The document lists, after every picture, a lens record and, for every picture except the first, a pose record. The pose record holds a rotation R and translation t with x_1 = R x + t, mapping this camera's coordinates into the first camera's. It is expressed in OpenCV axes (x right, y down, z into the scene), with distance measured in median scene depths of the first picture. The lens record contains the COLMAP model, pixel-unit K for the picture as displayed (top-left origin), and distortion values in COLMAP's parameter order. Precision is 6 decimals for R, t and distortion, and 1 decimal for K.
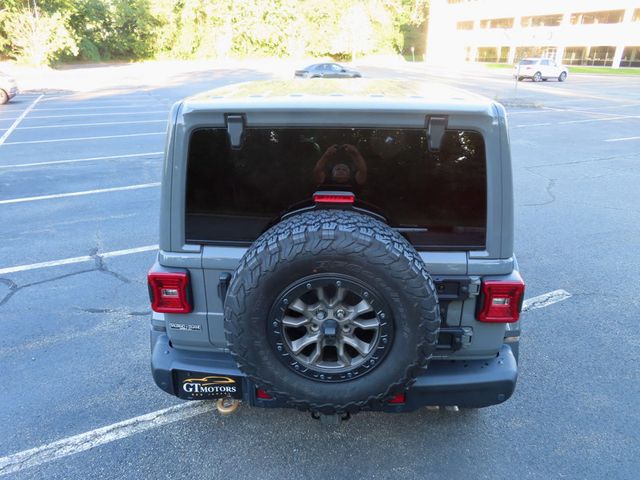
lens RADIAL K [[459.6, 0, 318.5], [0, 459.6, 240.7], [0, 0, 1]] dist [-0.011123, 0.006933]
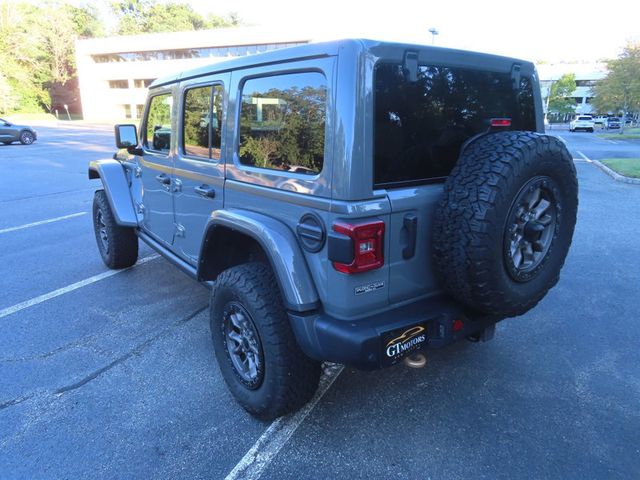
lens RADIAL K [[459.6, 0, 317.1], [0, 459.6, 242.6], [0, 0, 1]] dist [-0.011123, 0.006933]
pose [[0.764041, -0.173523, 0.621394, -0.695119], [0.244464, 0.969196, -0.029938, 0.079052], [-0.597058, 0.174782, 0.782926, 0.259587]]
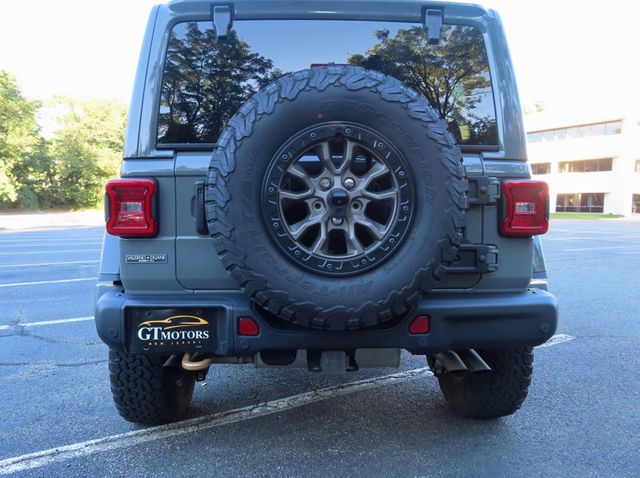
lens RADIAL K [[492.1, 0, 309.2], [0, 492.1, 238.8], [0, 0, 1]] dist [-0.011131, 0.004346]
pose [[0.996070, -0.006914, 0.088303, -0.064141], [0.035084, 0.946203, -0.321667, 0.334104], [-0.081329, 0.323501, 0.942726, 0.125407]]
